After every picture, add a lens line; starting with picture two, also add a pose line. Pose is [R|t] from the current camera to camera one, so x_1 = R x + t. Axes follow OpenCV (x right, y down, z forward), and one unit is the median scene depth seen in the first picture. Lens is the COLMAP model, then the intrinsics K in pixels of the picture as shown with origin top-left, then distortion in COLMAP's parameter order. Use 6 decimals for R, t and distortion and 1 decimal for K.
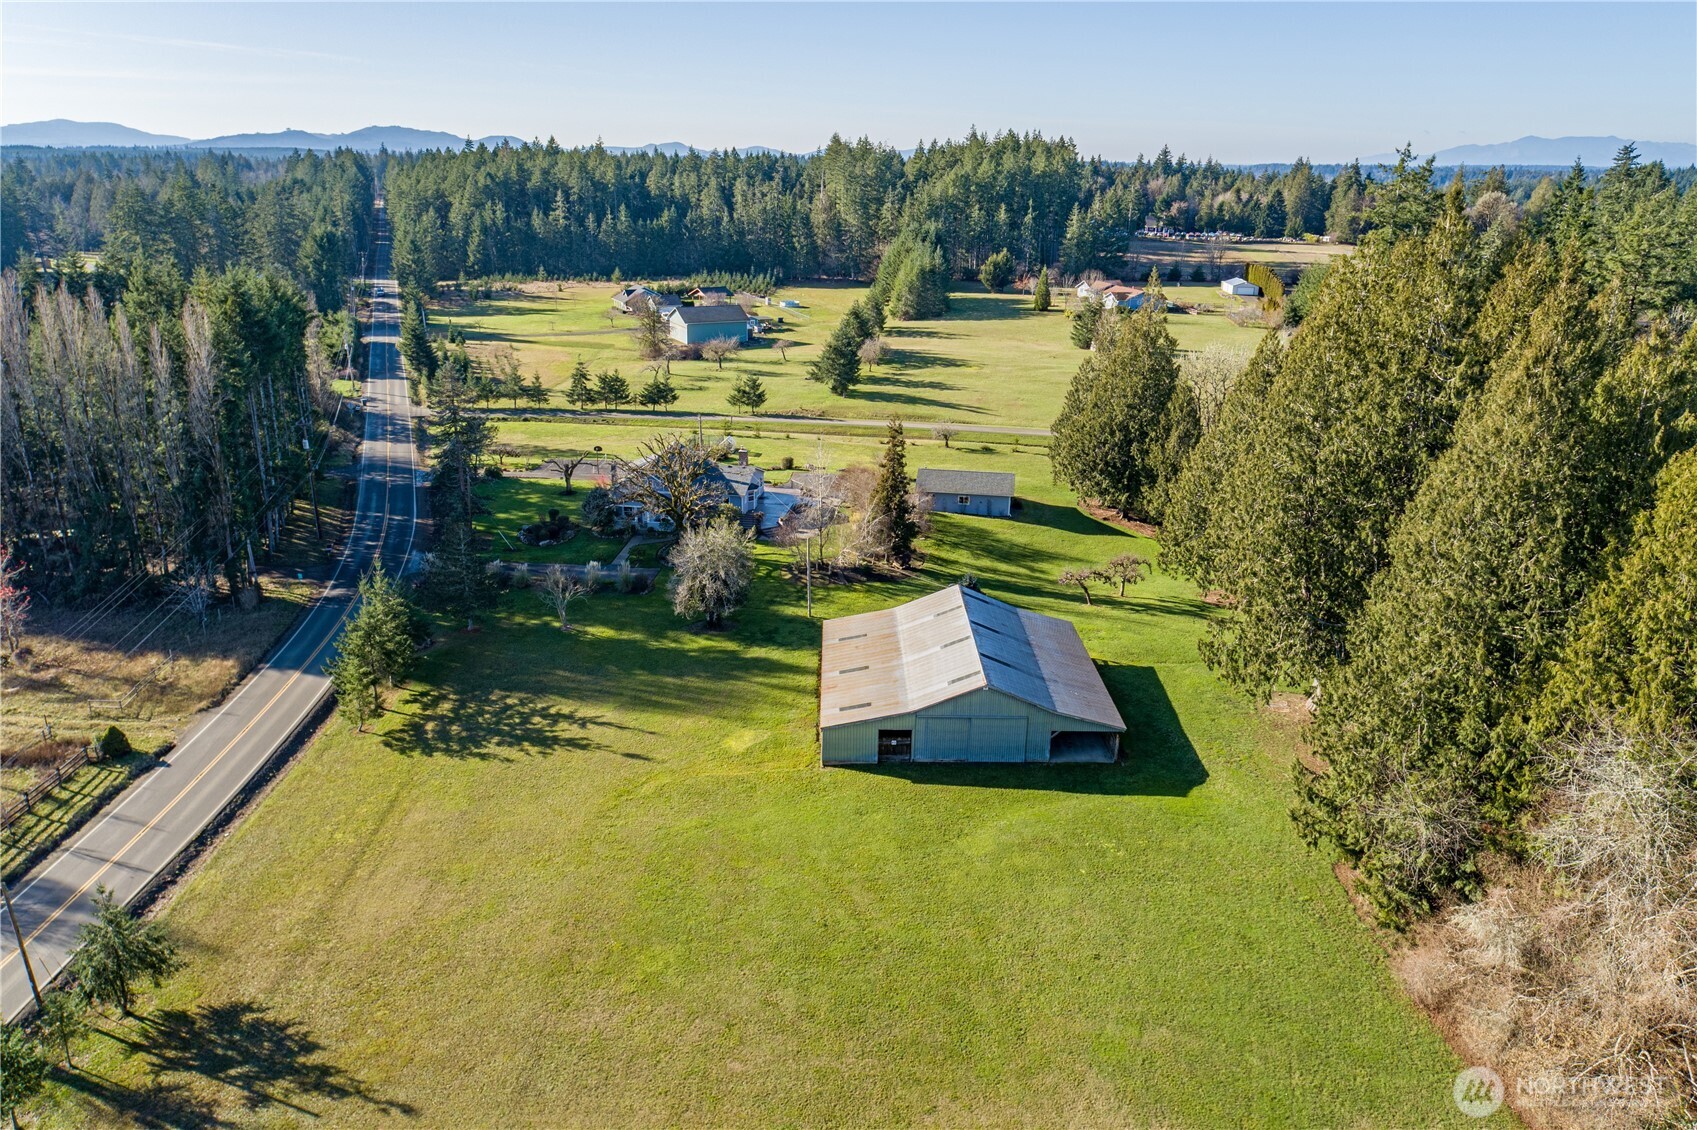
lens RADIAL K [[1147.9, 0, 844.9], [0, 1147.9, 565.9], [0, 0, 1]] dist [-0.000477, 0.010188]
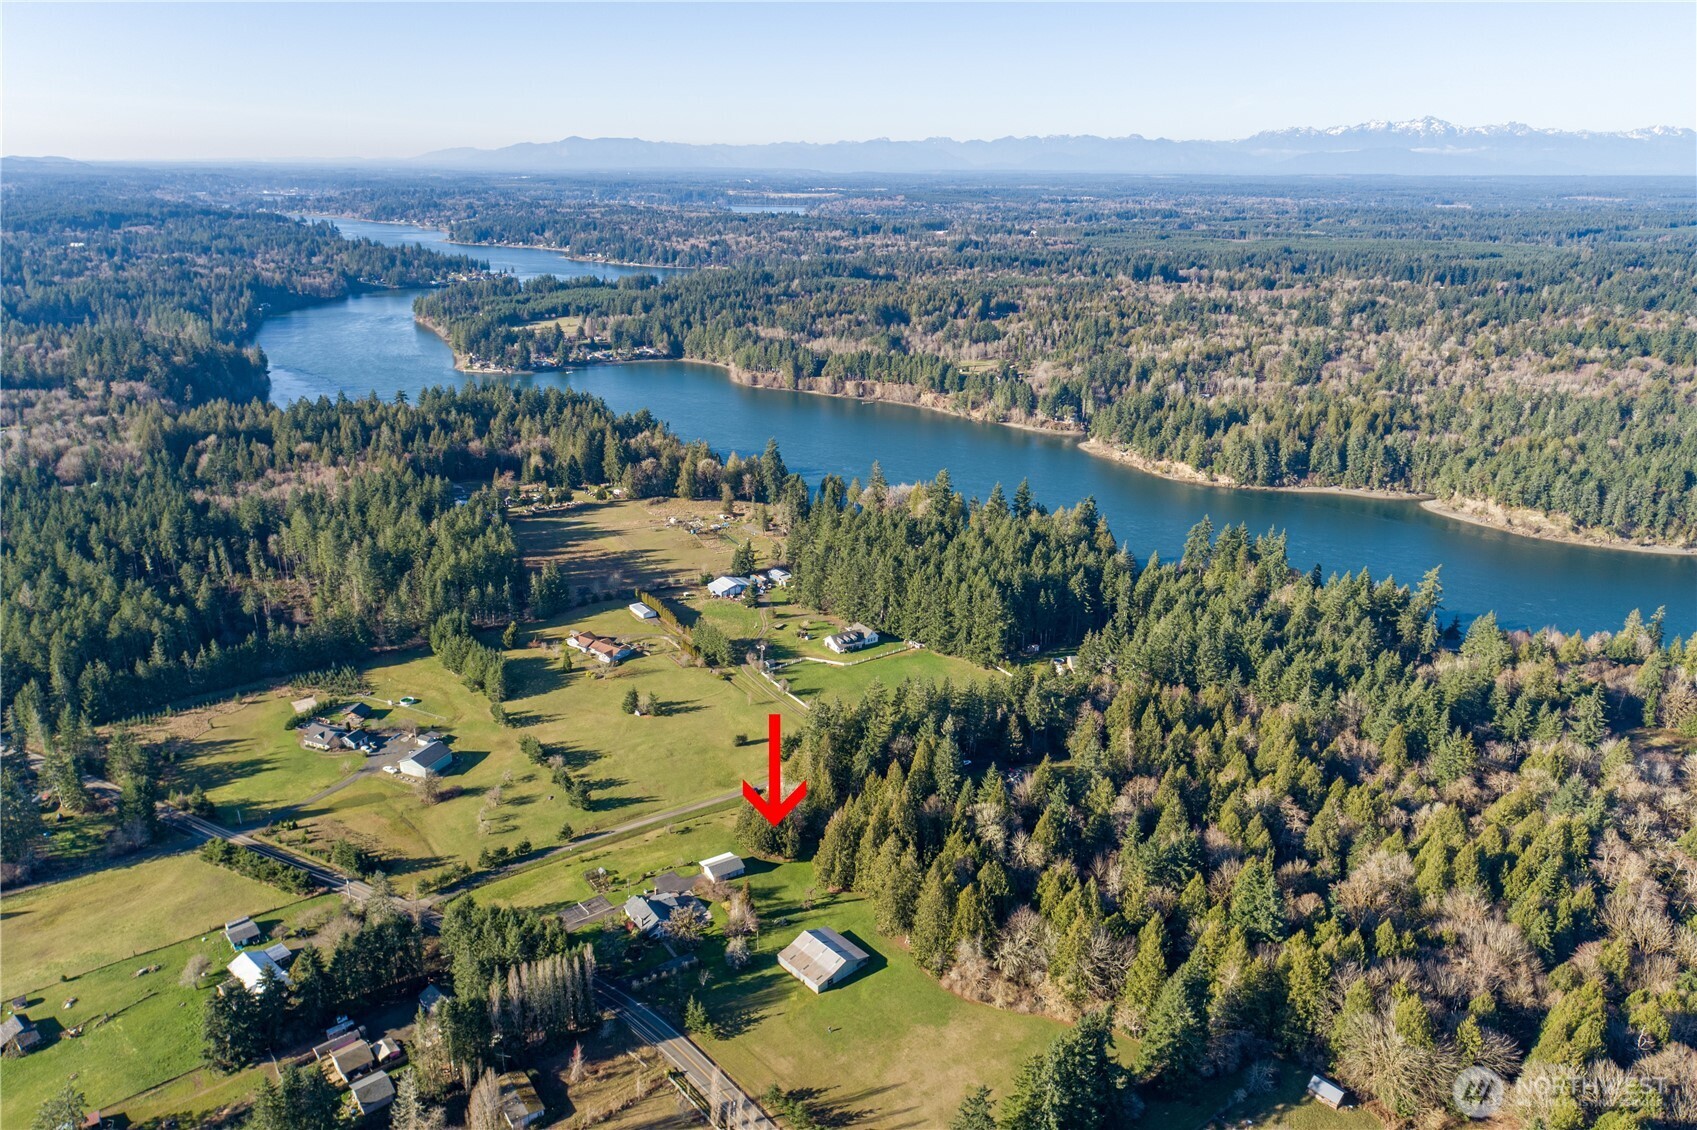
lens RADIAL K [[1147.9, 0, 840.7], [0, 1147.9, 562.6], [0, 0, 1]] dist [-0.000477, 0.010188]
pose [[0.747283, -0.223460, 0.625806, -1.852310], [0.220005, 0.971848, 0.084312, -1.412078], [-0.627029, 0.074675, 0.775408, -2.027653]]
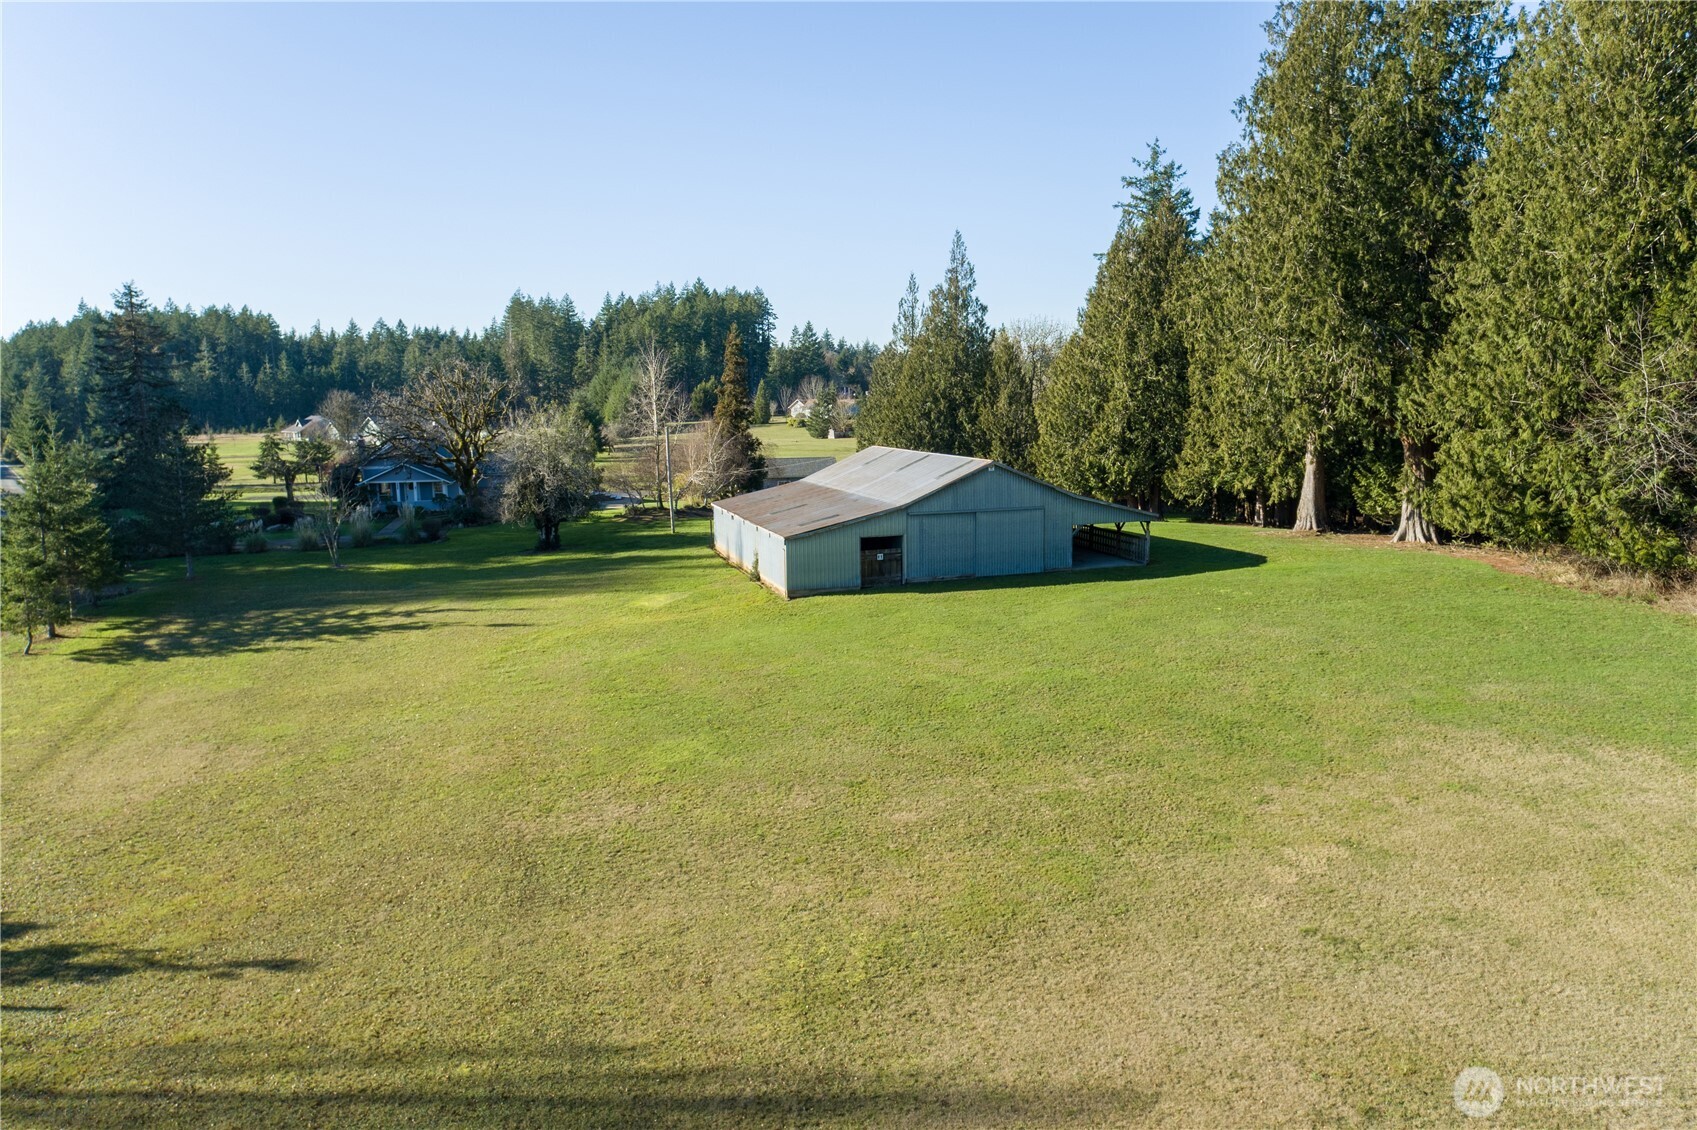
lens RADIAL K [[1147.9, 0, 845.0], [0, 1147.9, 561.6], [0, 0, 1]] dist [-0.000477, 0.010188]
pose [[0.956584, -0.072870, 0.282200, -0.149996], [0.125033, 0.977220, -0.171489, 0.224830], [-0.263274, 0.199328, 0.943904, 0.250960]]
